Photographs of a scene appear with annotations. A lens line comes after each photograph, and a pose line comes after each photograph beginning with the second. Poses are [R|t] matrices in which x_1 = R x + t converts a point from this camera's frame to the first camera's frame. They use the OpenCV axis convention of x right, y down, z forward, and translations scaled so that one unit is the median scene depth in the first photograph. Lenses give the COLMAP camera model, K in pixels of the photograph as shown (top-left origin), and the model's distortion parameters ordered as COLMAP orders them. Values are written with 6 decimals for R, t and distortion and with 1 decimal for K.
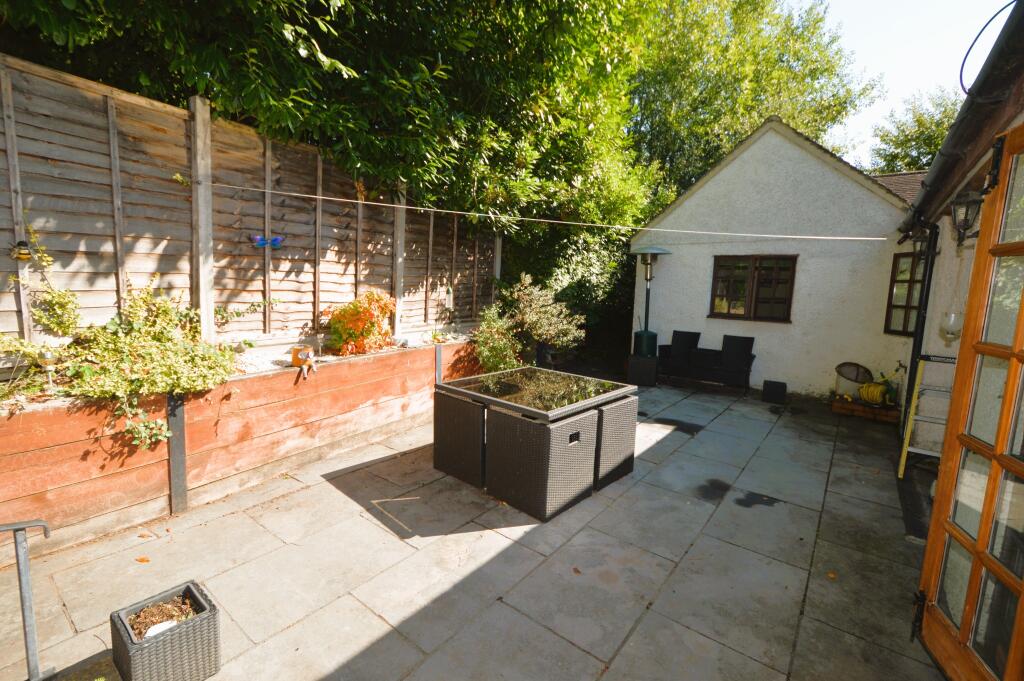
lens RADIAL K [[448.8, 0, 510.9], [0, 448.8, 338.3], [0, 0, 1]] dist [-0.001551, -0.000844]
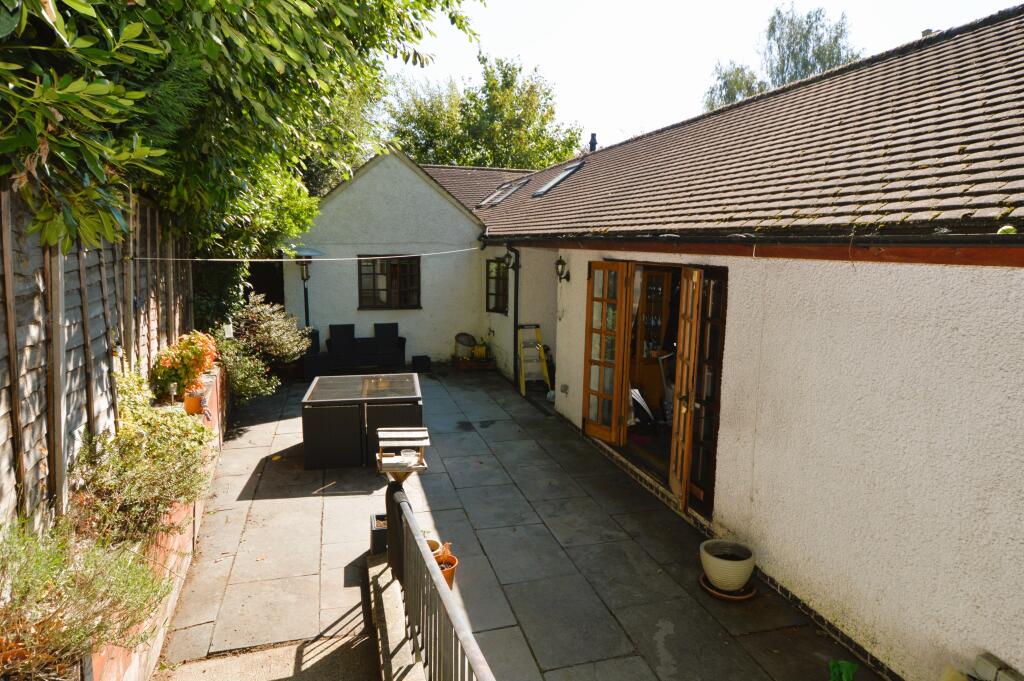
lens RADIAL K [[640.2, 0, 516.1], [0, 640.2, 338.8], [0, 0, 1]] dist [-0.000517, 0.000037]
pose [[0.588416, -0.148101, 0.794879, -1.147039], [0.110527, 0.988587, 0.102374, -0.178126], [-0.800968, 0.027618, 0.598069, -0.506462]]
